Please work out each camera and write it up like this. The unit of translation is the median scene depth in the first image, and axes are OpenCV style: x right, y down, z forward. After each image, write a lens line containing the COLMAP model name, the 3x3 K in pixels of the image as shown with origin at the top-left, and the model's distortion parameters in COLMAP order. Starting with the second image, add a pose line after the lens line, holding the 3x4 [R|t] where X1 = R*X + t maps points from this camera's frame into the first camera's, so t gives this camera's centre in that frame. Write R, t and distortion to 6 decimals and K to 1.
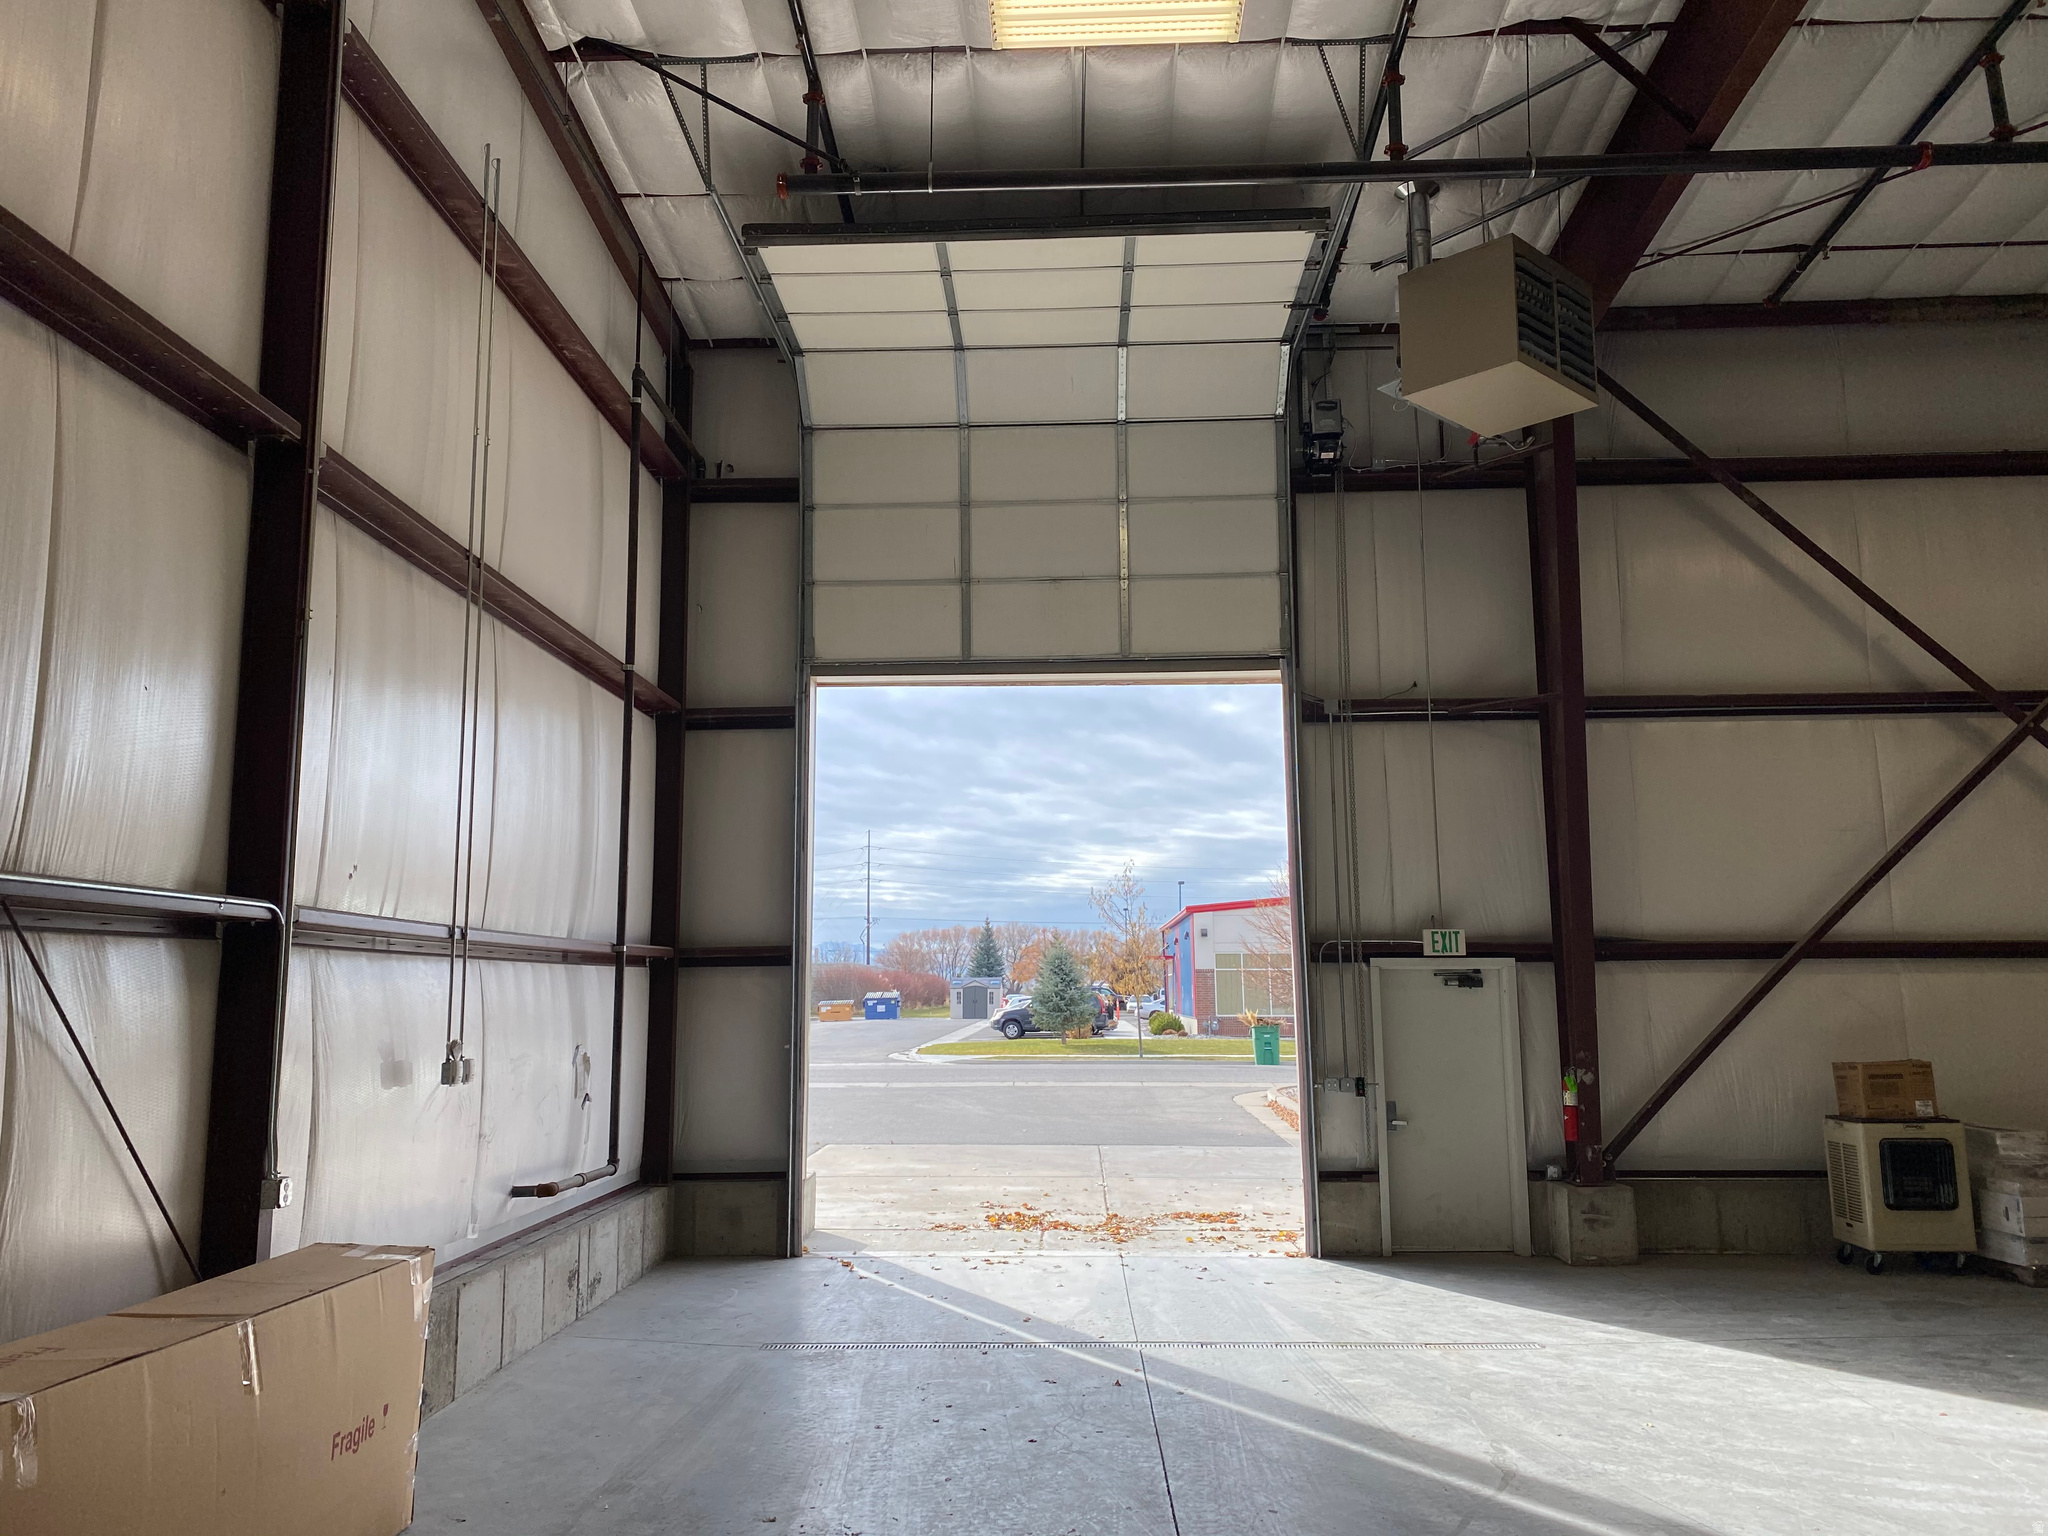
lens RADIAL K [[1555.9, 0, 1042.6], [0, 1555.9, 757.5], [0, 0, 1]] dist [0.044770, -0.059688]
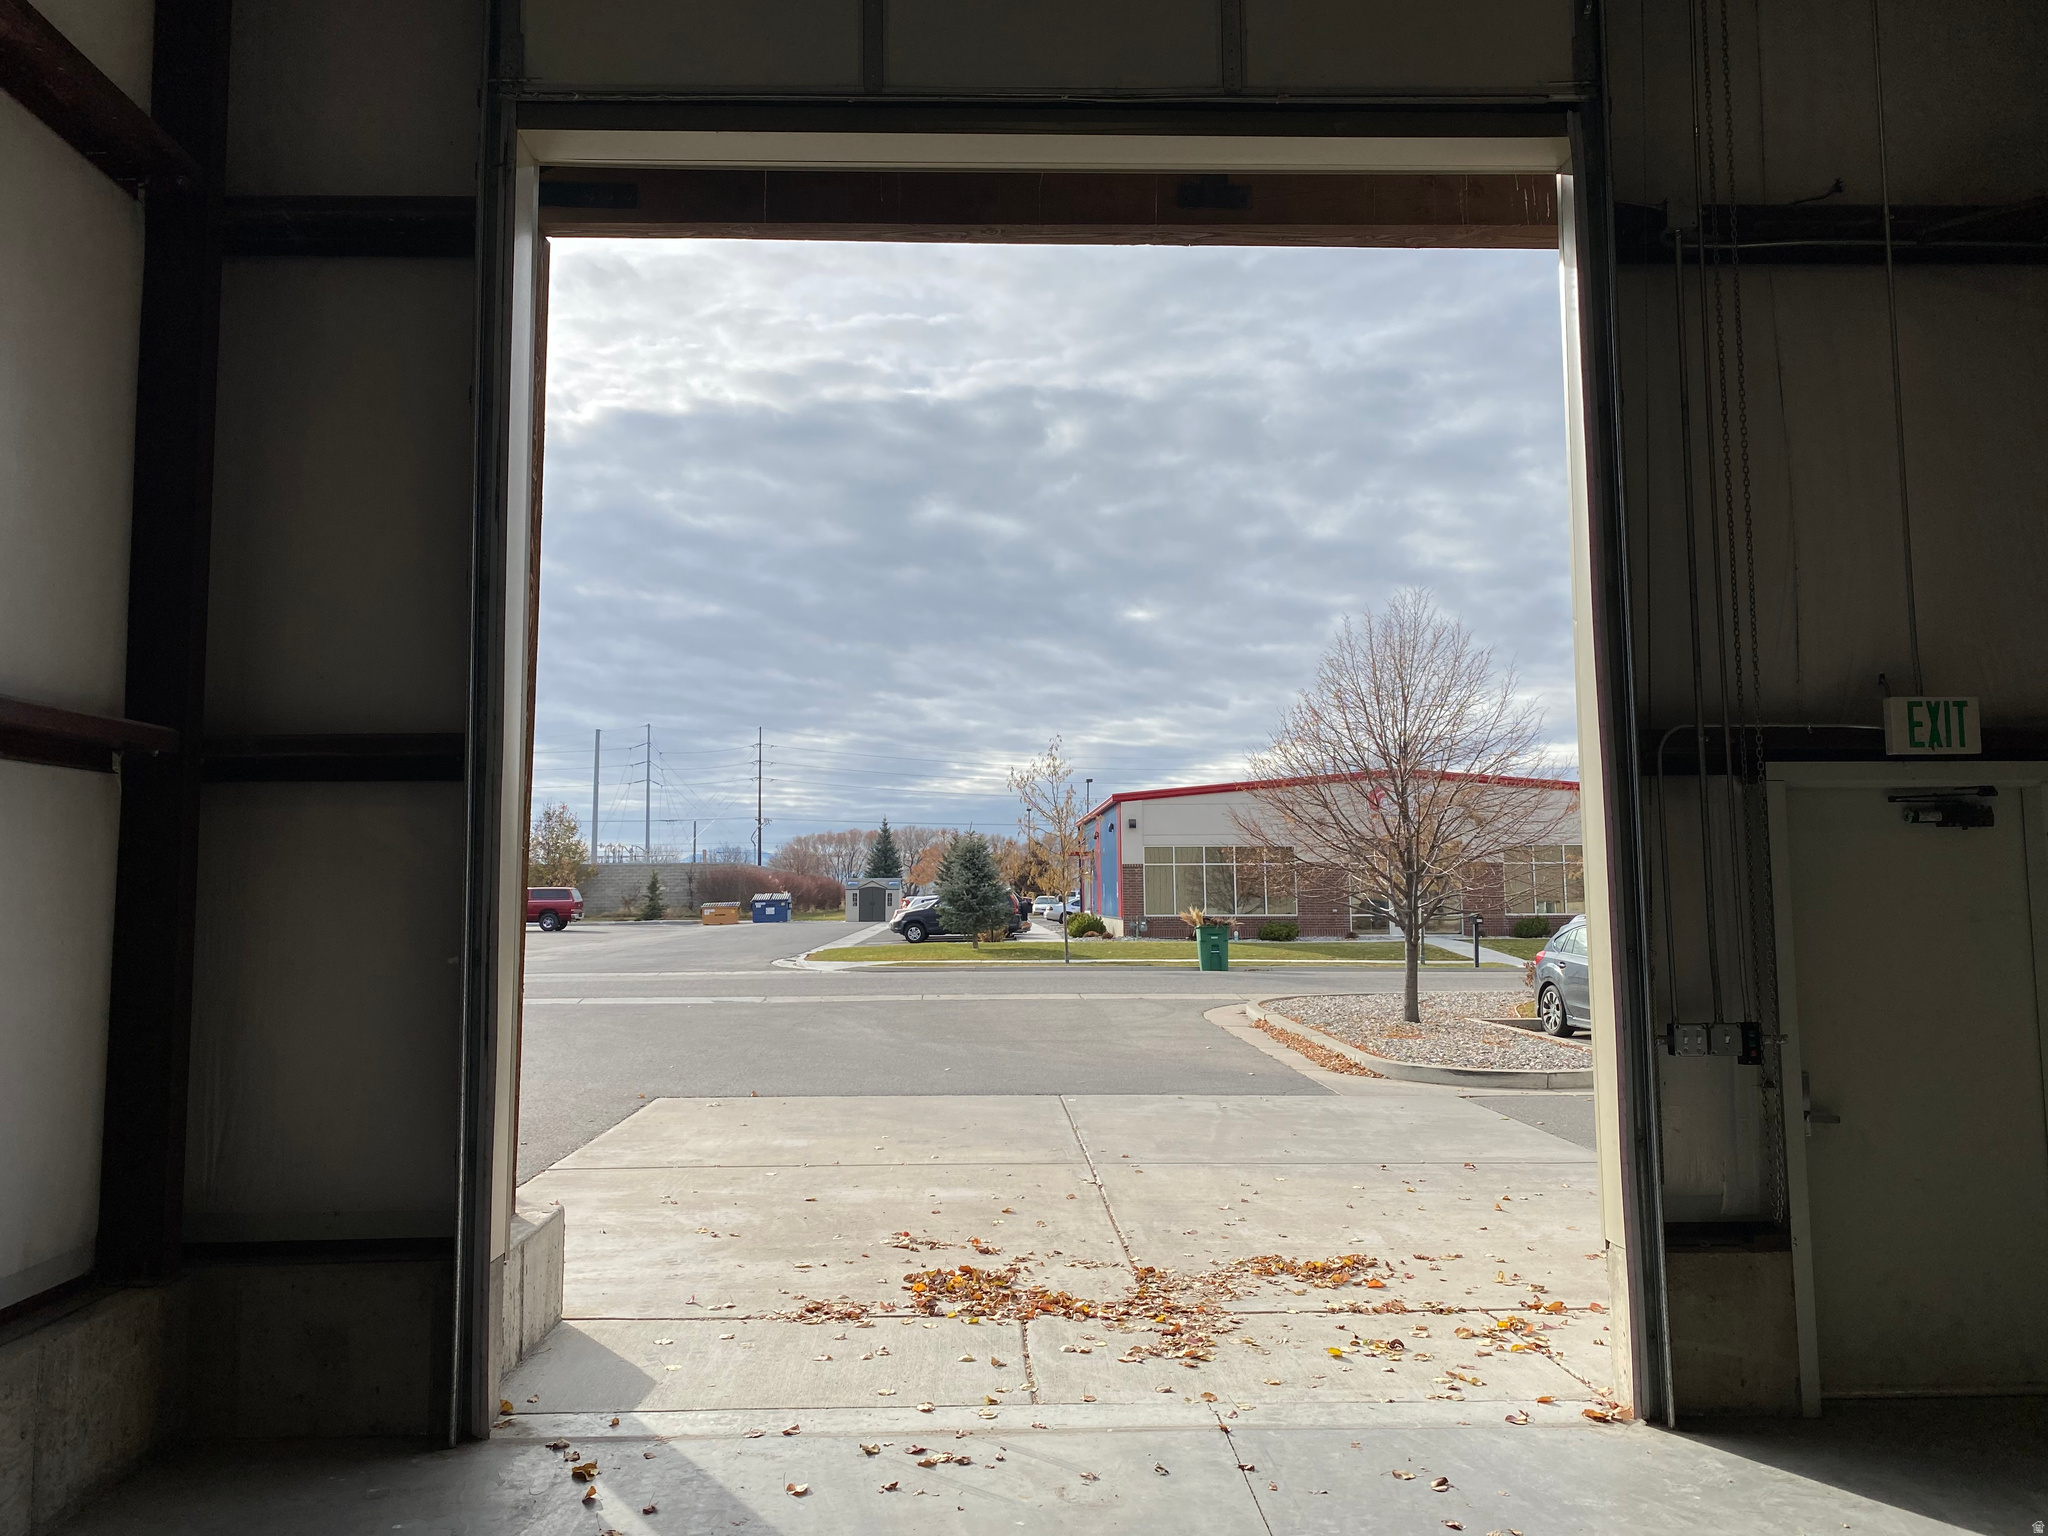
lens RADIAL K [[1534.0, 0, 1060.9], [0, 1534.0, 760.0], [0, 0, 1]] dist [0.048928, -0.067934]
pose [[0.996818, 0.005464, 0.079524, -0.008767], [-0.010260, 0.998144, 0.060020, 0.029839], [-0.079048, -0.060645, 0.995024, 0.164443]]
